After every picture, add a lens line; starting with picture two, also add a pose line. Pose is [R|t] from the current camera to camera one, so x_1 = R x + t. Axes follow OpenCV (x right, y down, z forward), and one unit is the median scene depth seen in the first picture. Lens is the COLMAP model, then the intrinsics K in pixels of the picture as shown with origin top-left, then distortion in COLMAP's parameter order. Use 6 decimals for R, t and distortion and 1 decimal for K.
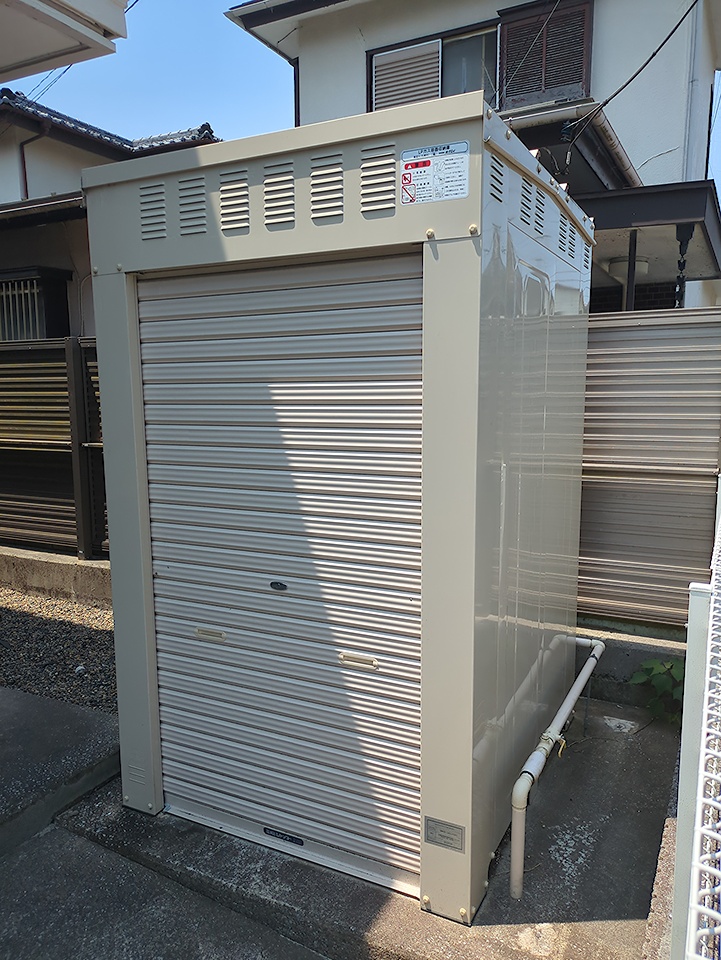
lens RADIAL K [[717.7, 0, 360.5], [0, 717.7, 480.0], [0, 0, 1]] dist [0.004113, 0.001249]
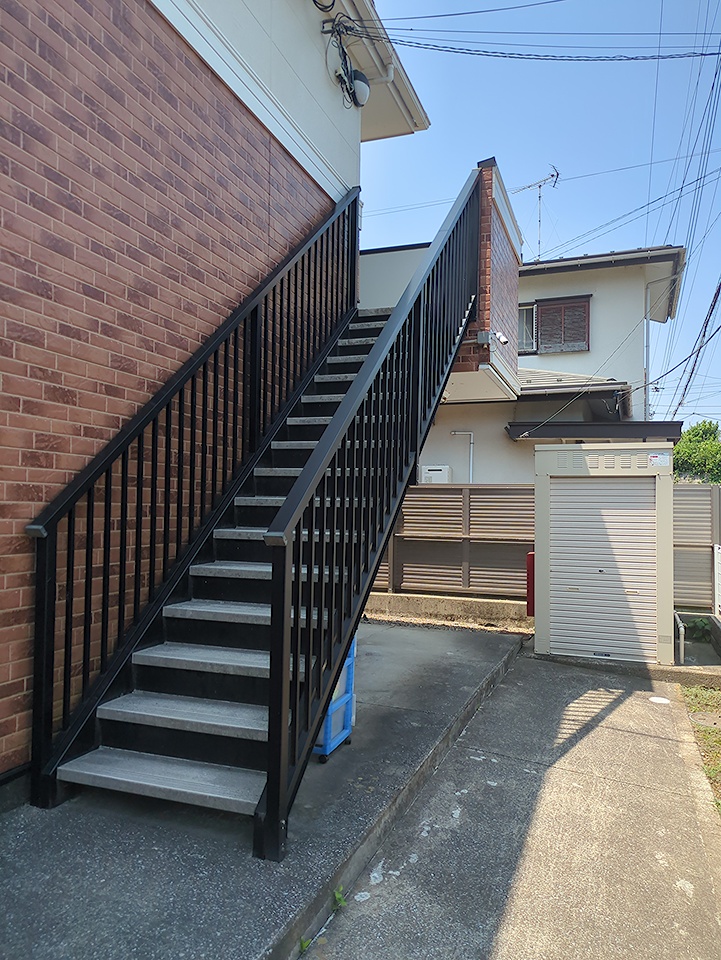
lens RADIAL K [[717.7, 0, 360.5], [0, 717.7, 480.0], [0, 0, 1]] dist [0.004113, 0.001249]
pose [[0.992383, 0.016782, 0.122046, -1.631050], [0.004625, 0.984904, -0.173042, 0.300846], [-0.123107, 0.172288, 0.977324, -2.155153]]
